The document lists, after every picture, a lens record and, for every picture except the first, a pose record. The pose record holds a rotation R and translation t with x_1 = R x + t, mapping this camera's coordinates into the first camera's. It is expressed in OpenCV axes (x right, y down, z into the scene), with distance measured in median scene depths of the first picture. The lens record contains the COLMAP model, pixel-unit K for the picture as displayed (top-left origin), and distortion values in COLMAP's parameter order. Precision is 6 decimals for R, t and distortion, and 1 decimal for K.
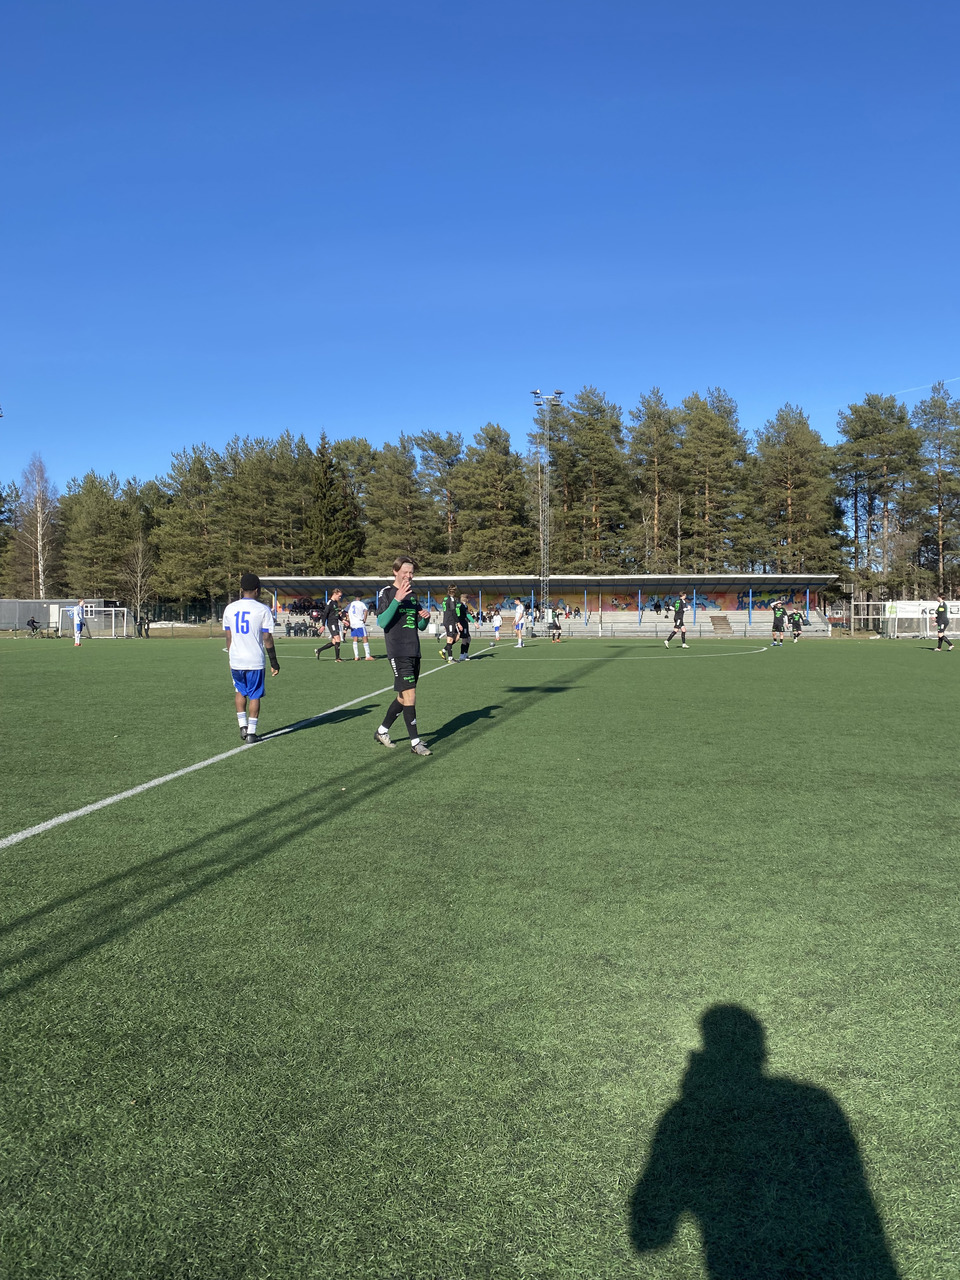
lens RADIAL K [[965.6, 0, 493.2], [0, 965.6, 634.4], [0, 0, 1]] dist [0.047754, -0.079399]
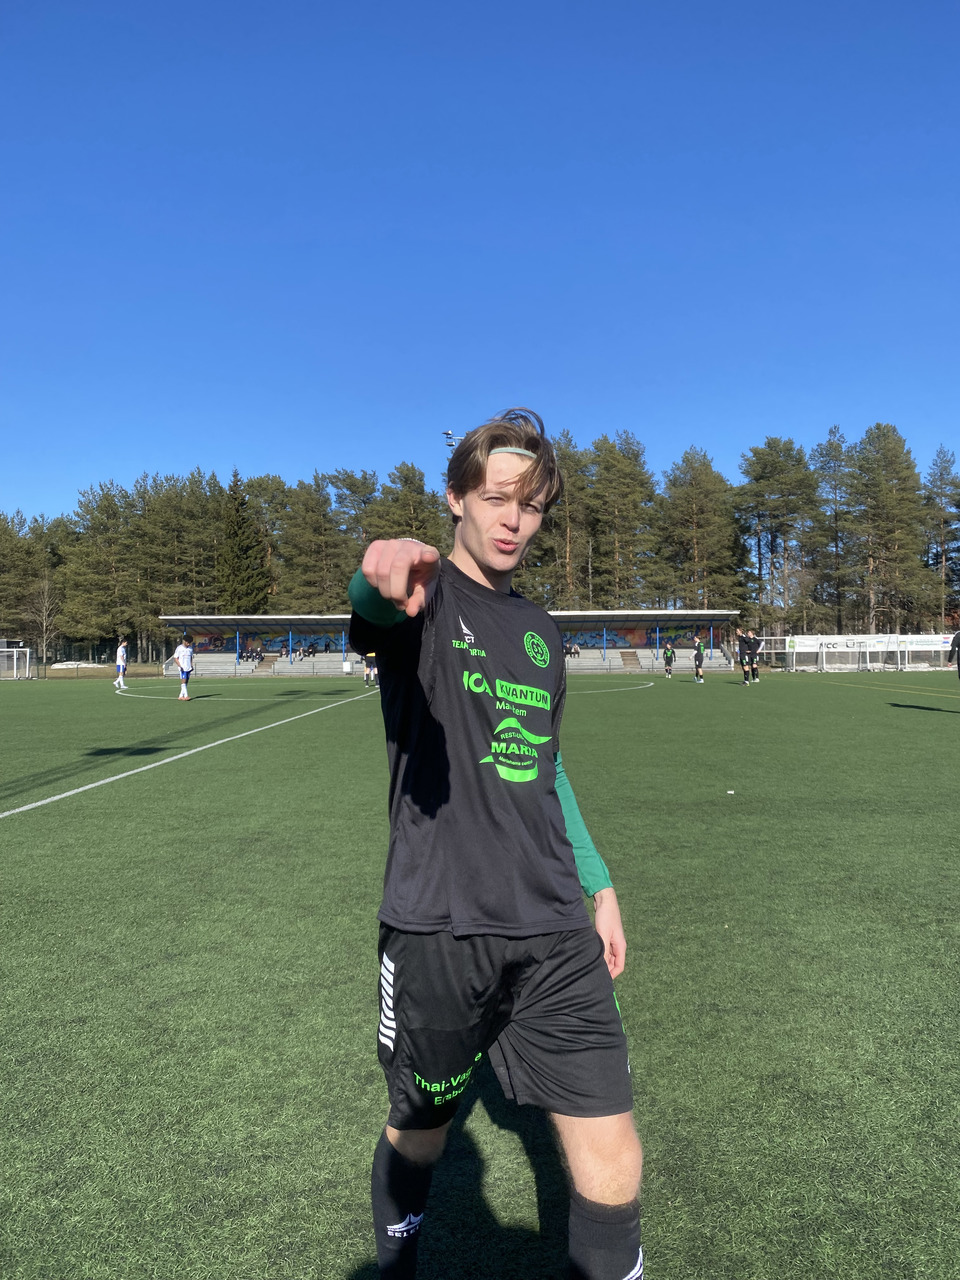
lens RADIAL K [[965.6, 0, 498.6], [0, 965.6, 655.0], [0, 0, 1]] dist [0.047754, -0.079399]
pose [[0.996543, -0.008833, 0.082614, 0.010089], [0.010160, 0.999826, -0.015665, -0.000704], [-0.082461, 0.016450, 0.996459, -0.008074]]
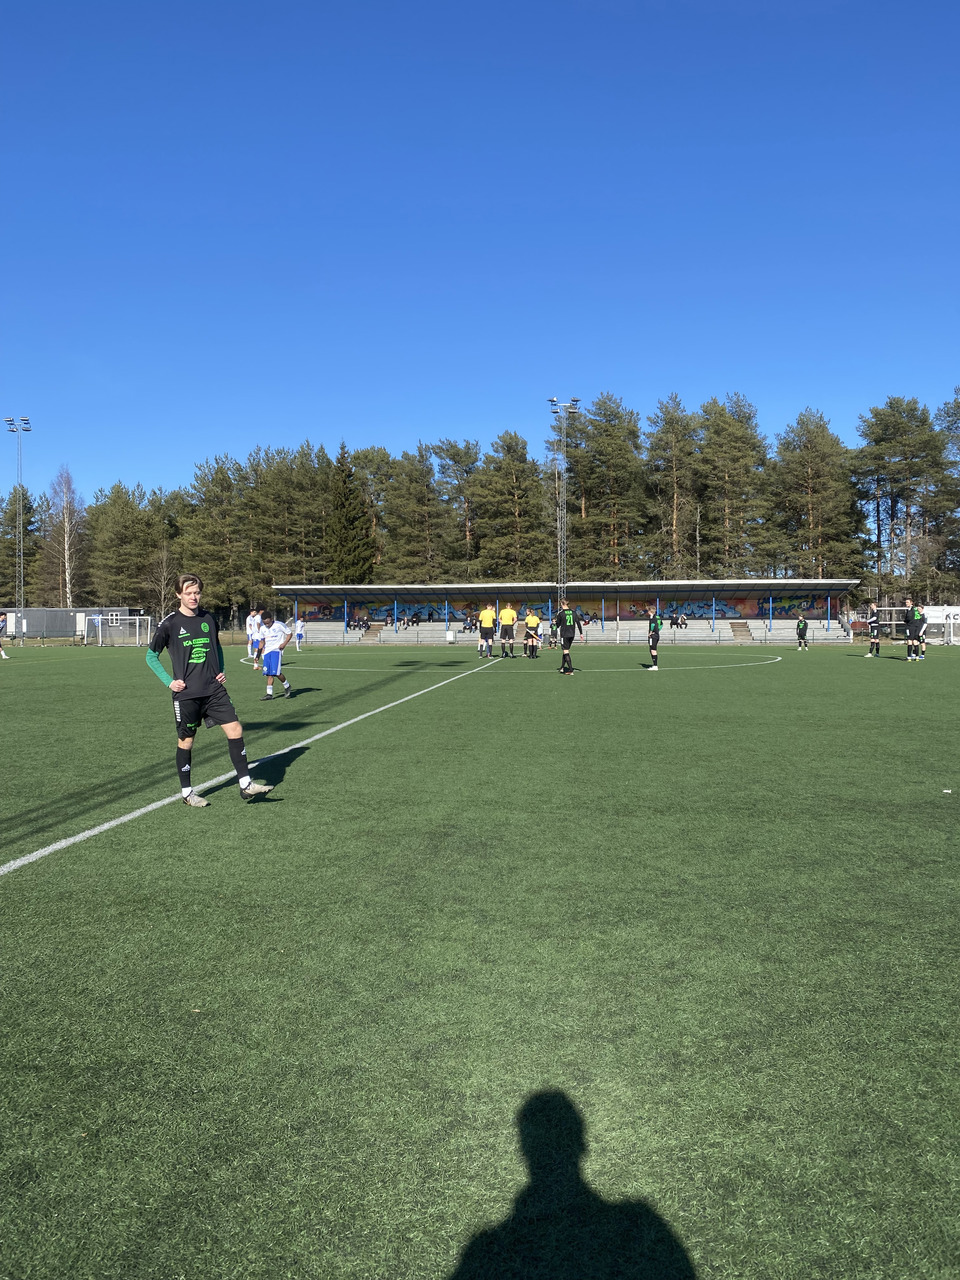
lens RADIAL K [[965.6, 0, 476.9], [0, 965.6, 627.0], [0, 0, 1]] dist [0.047754, -0.079399]
pose [[0.999259, -0.003939, -0.038300, 0.002944], [0.003448, 0.999911, -0.012875, -0.001893], [0.038347, 0.012733, 0.999183, -0.002064]]
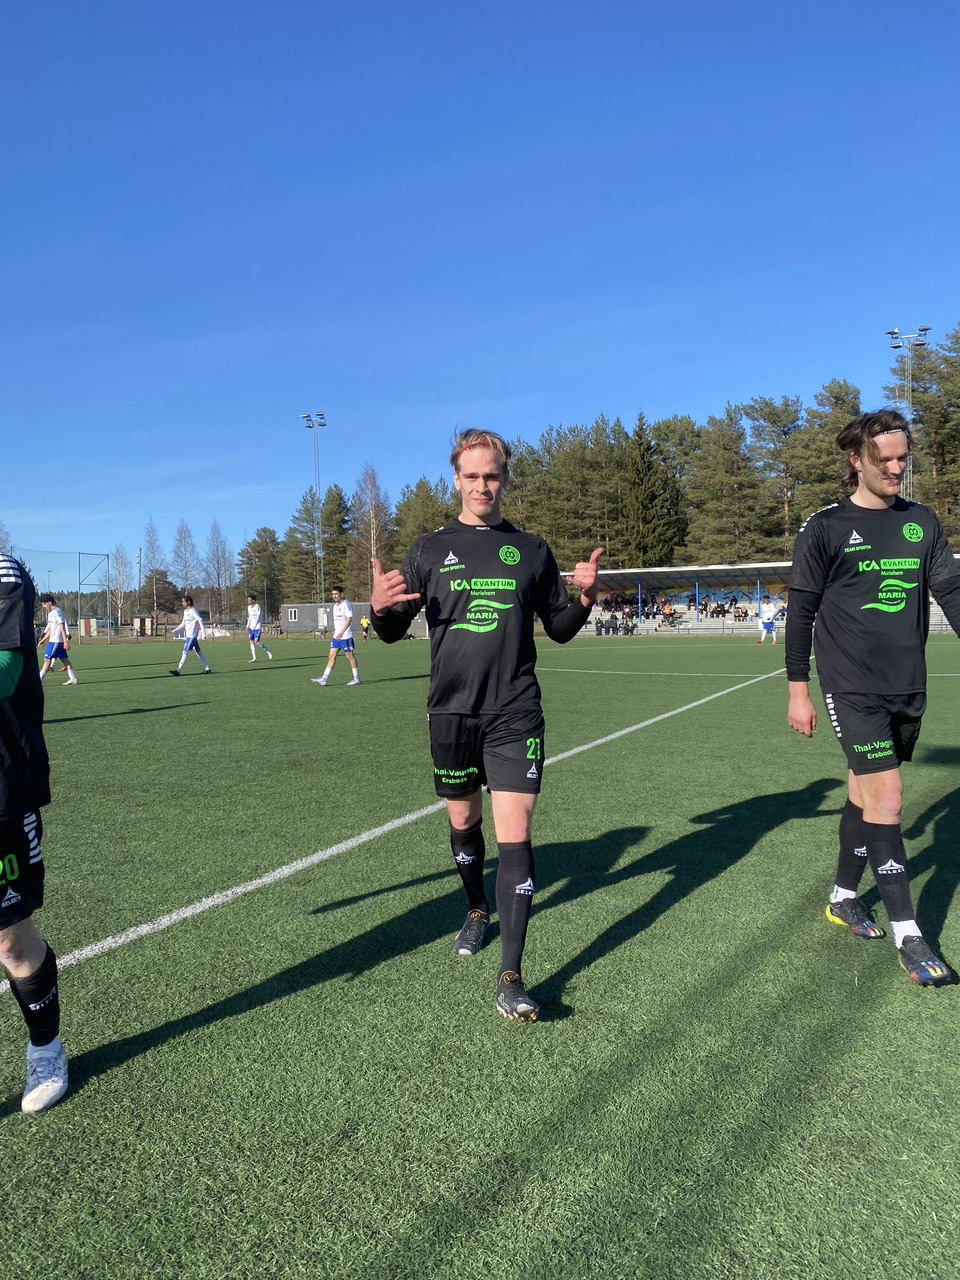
lens RADIAL K [[965.6, 0, 468.1], [0, 965.6, 647.0], [0, 0, 1]] dist [0.047754, -0.079399]
pose [[0.931583, -0.008975, -0.363419, 0.004626], [0.014982, 0.999794, 0.013712, -0.001072], [0.363221, -0.018219, 0.931525, 0.088065]]
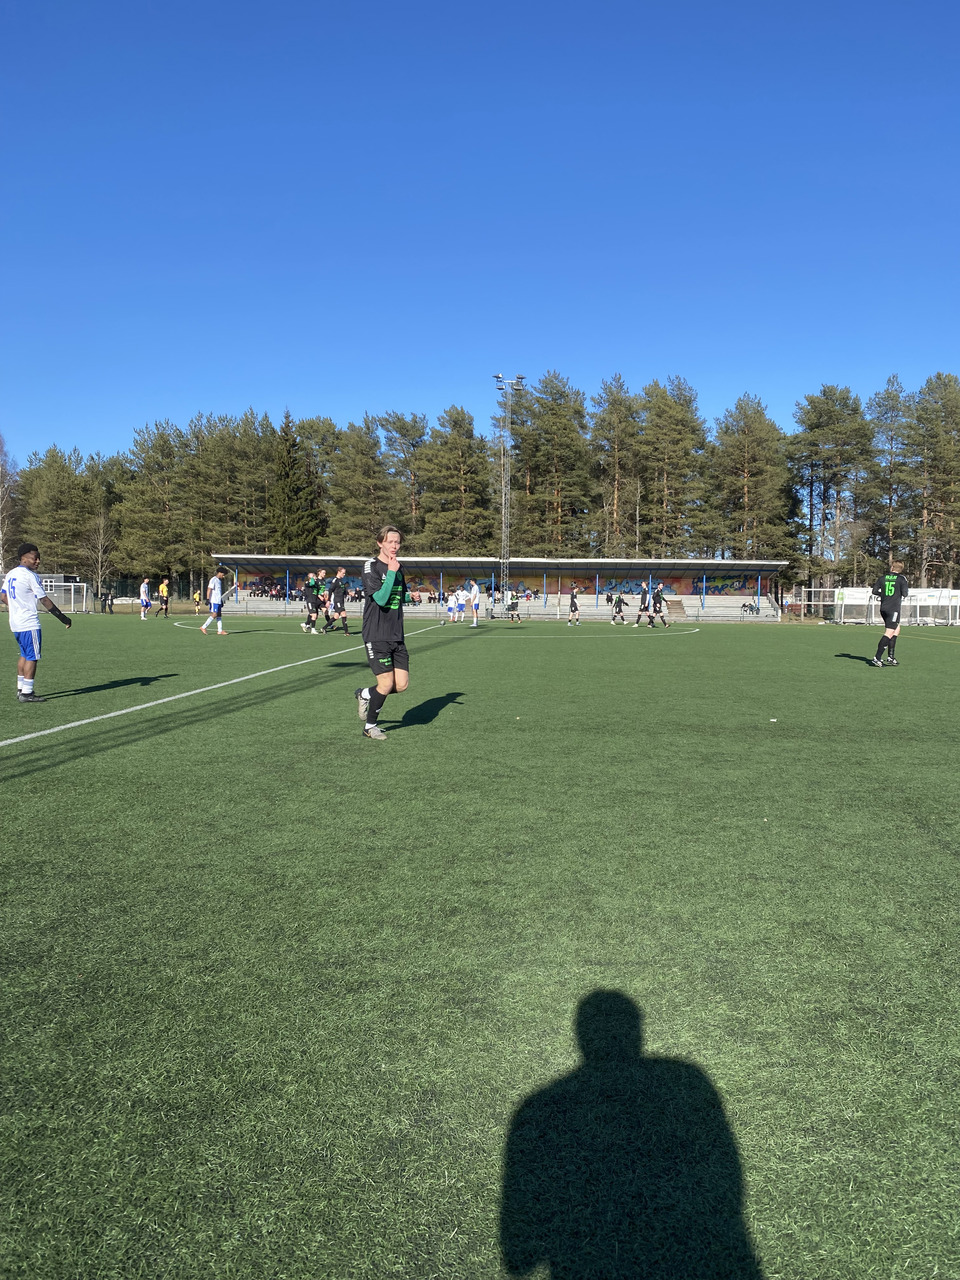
lens RADIAL K [[965.6, 0, 498.3], [0, 965.6, 632.9], [0, 0, 1]] dist [0.047754, -0.079399]
pose [[0.999217, 0.013432, 0.037216, 0.008590], [-0.014043, 0.999770, 0.016201, 0.001258], [-0.036990, -0.016711, 0.999176, -0.012800]]
